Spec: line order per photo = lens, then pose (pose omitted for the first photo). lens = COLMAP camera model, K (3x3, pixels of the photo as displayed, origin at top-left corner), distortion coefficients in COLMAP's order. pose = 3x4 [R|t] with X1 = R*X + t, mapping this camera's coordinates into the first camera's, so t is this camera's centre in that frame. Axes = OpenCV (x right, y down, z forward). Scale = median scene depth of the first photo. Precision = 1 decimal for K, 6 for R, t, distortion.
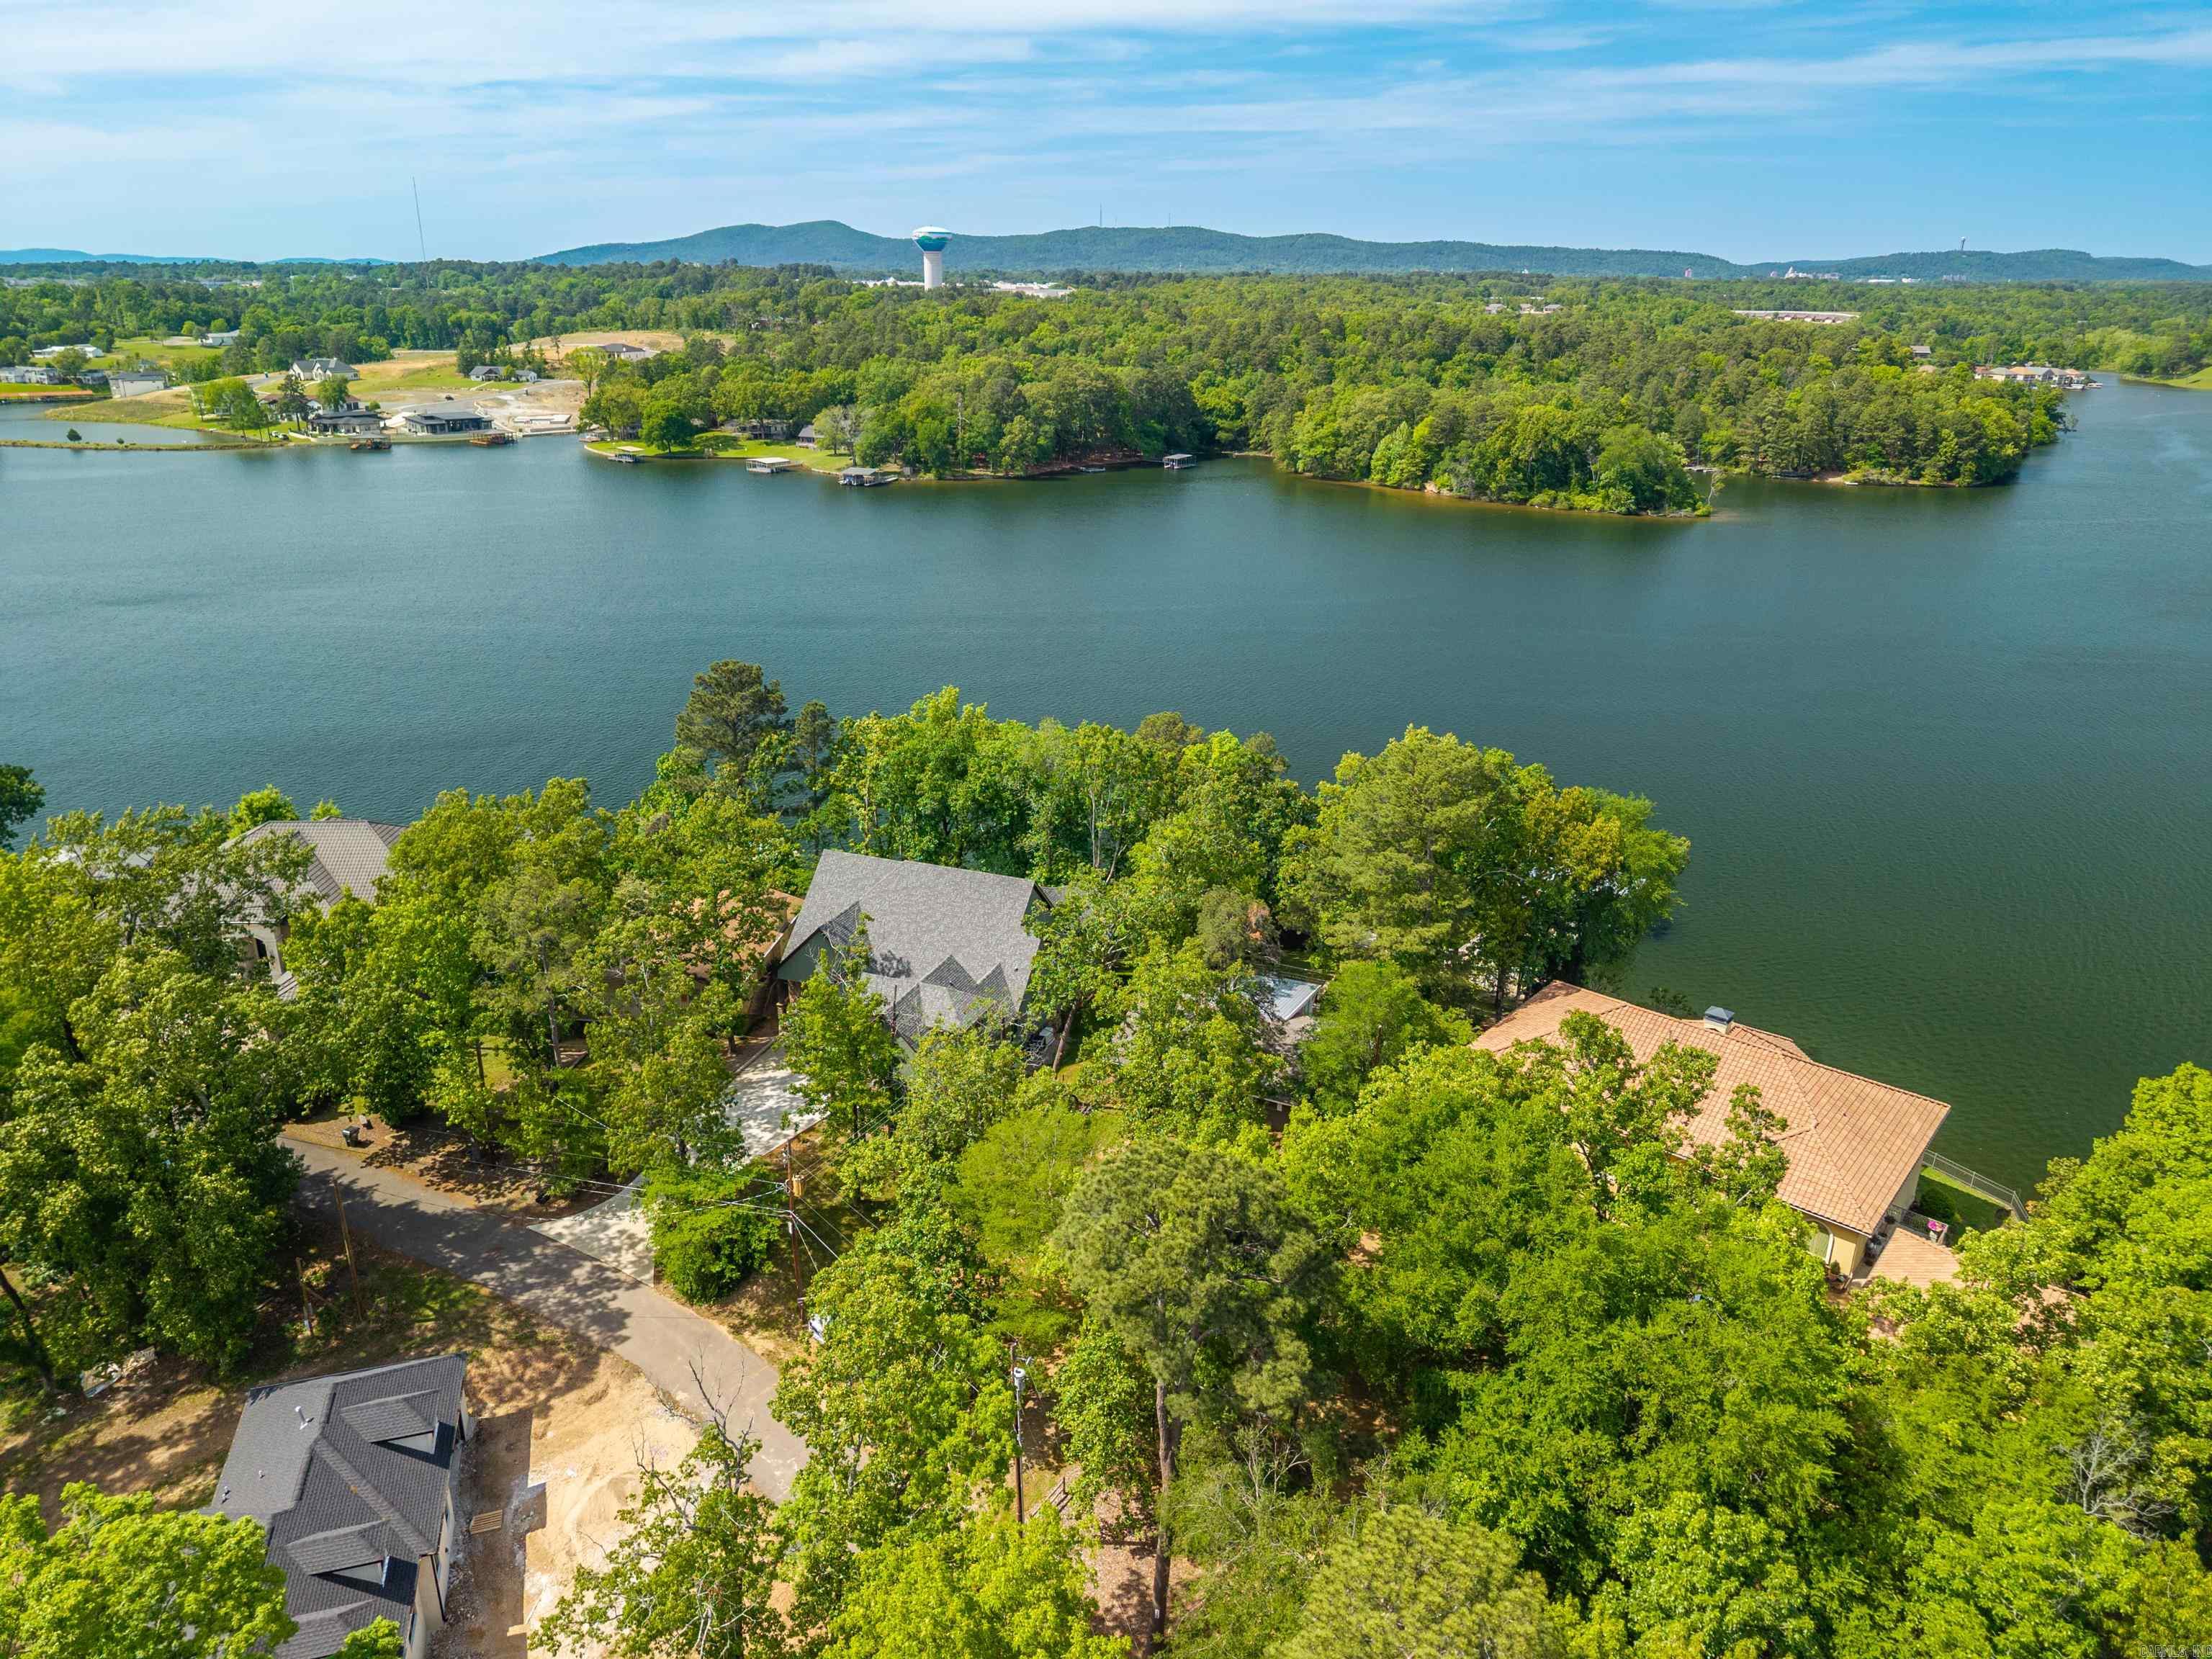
lens RADIAL K [[1544.3, 0, 1104.1], [0, 1544.3, 830.0], [0, 0, 1]] dist [-0.001116, 0.002851]
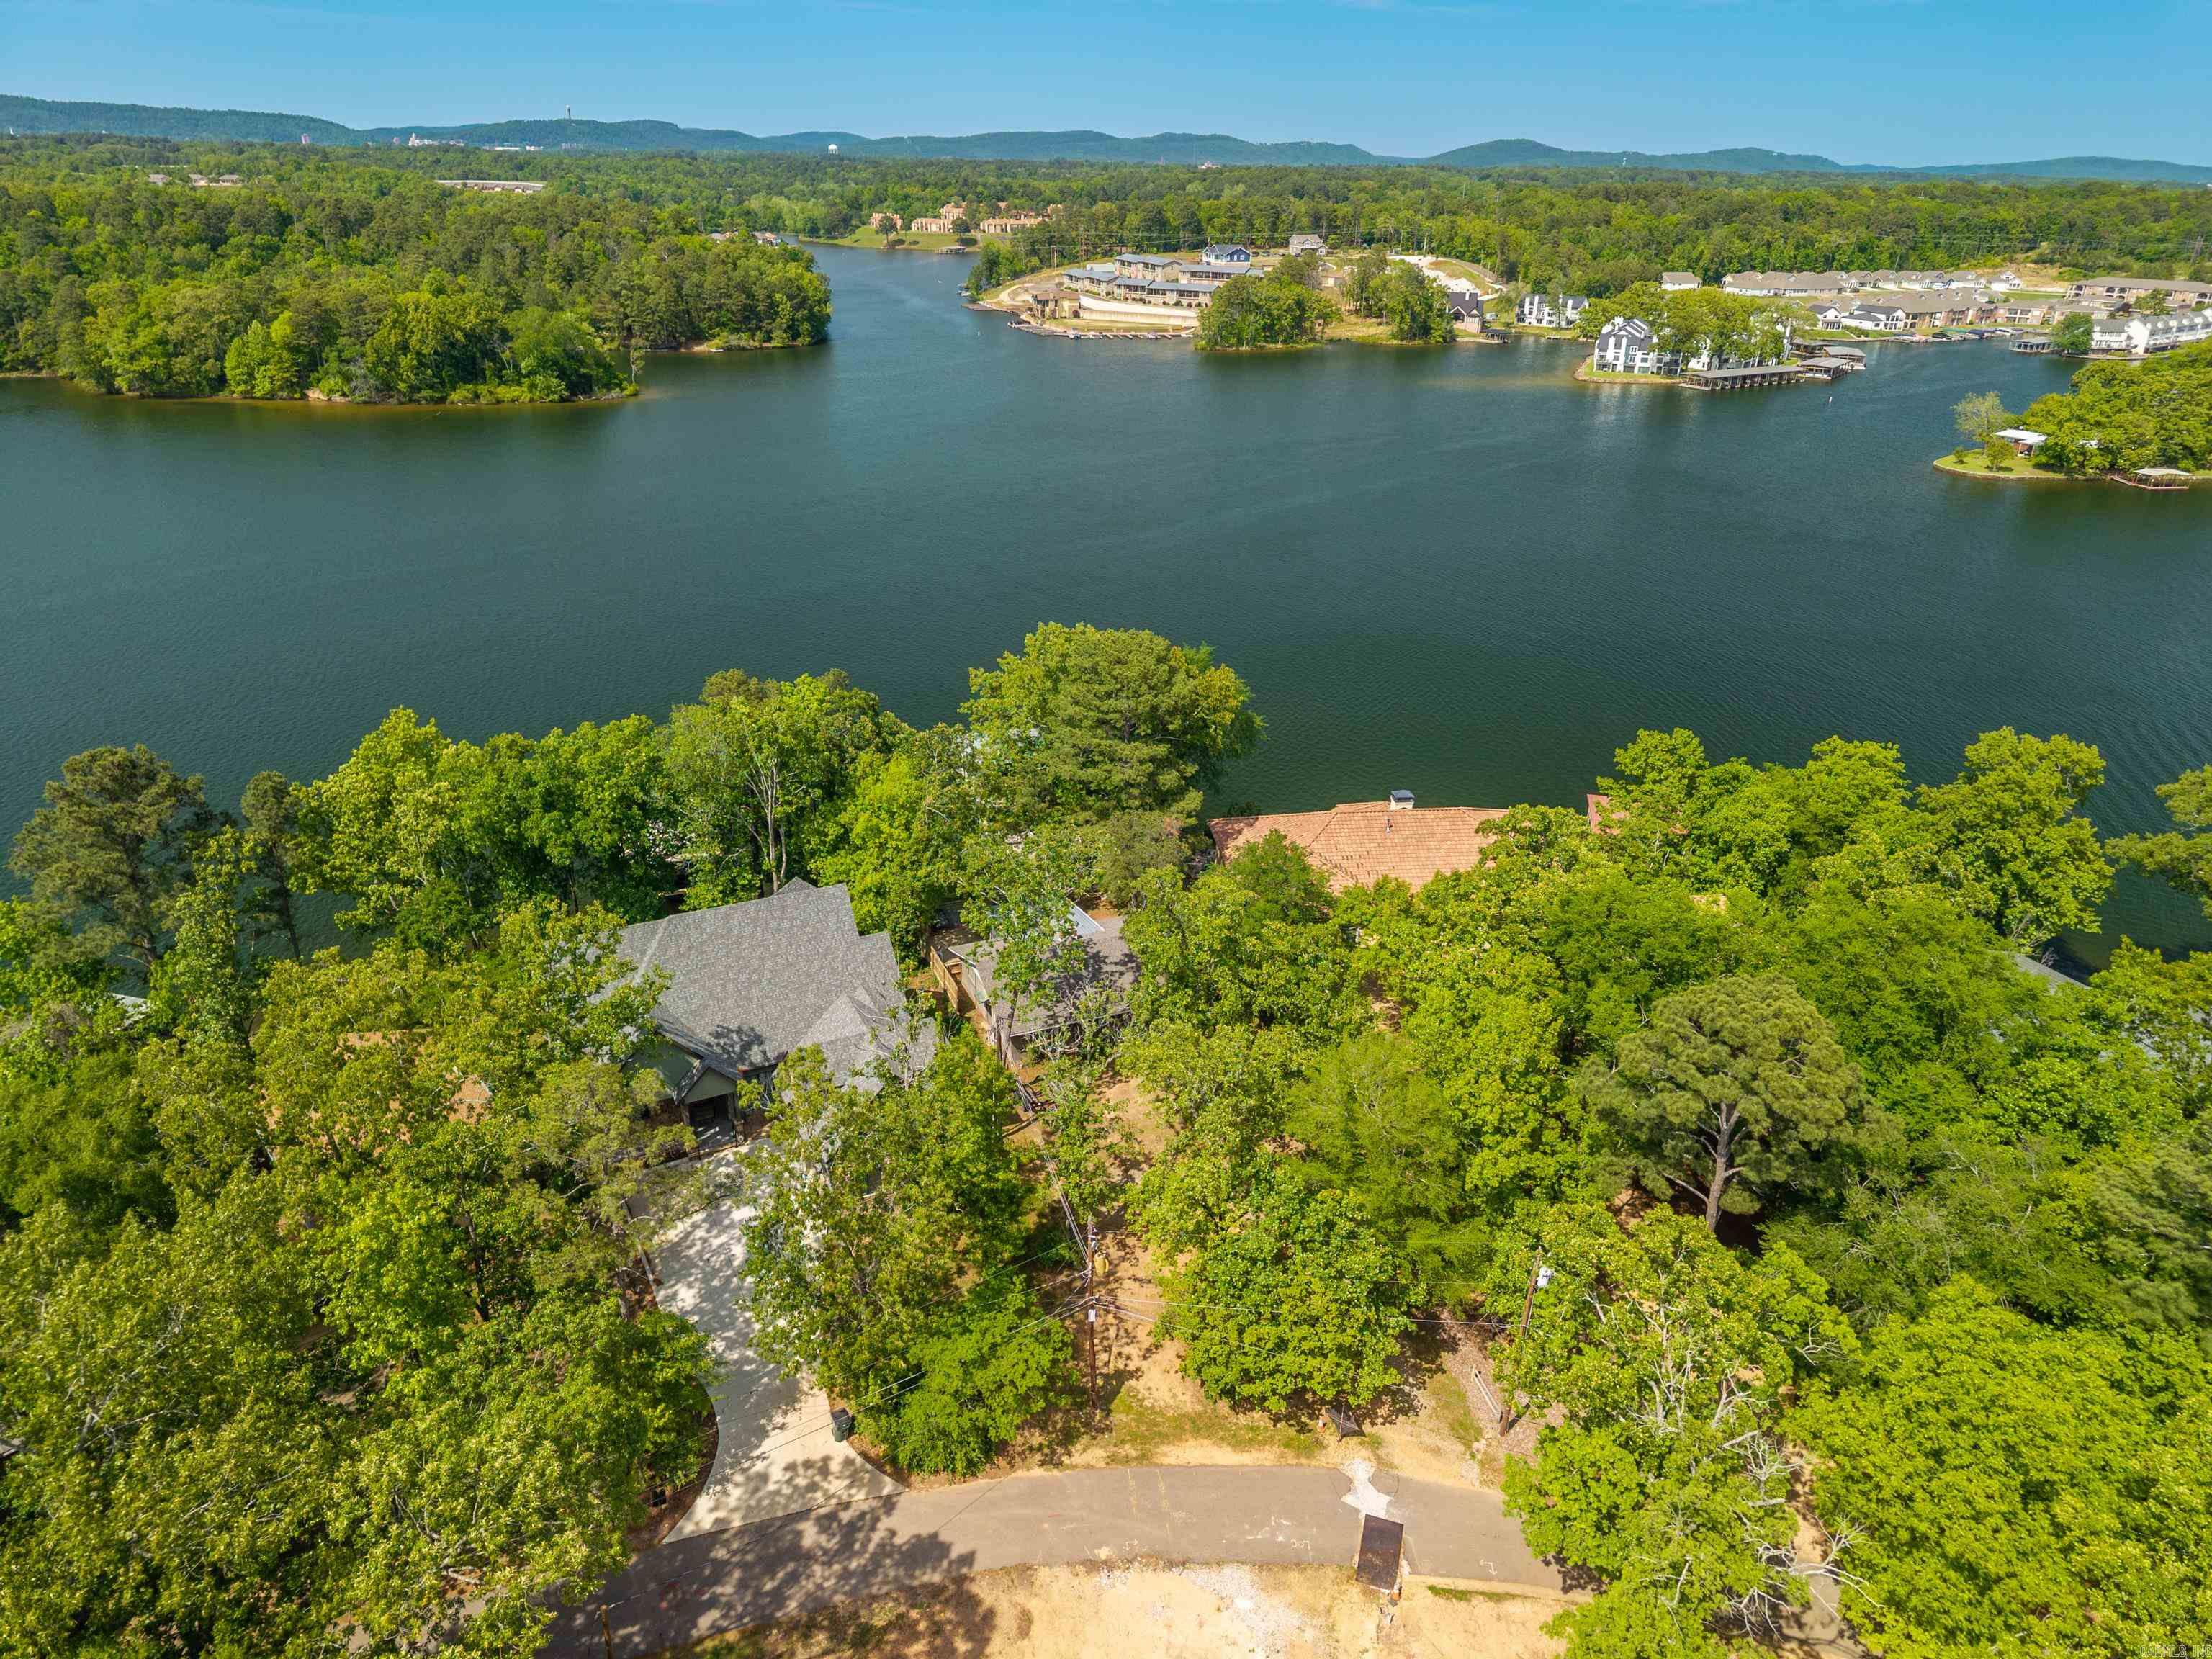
lens RADIAL K [[1544.3, 0, 1104.8], [0, 1544.3, 828.5], [0, 0, 1]] dist [-0.001116, 0.002851]
pose [[0.670437, -0.292590, 0.681840, -0.158305], [0.241102, 0.955003, 0.172740, -0.032799], [-0.701701, 0.048582, 0.710814, 0.085515]]
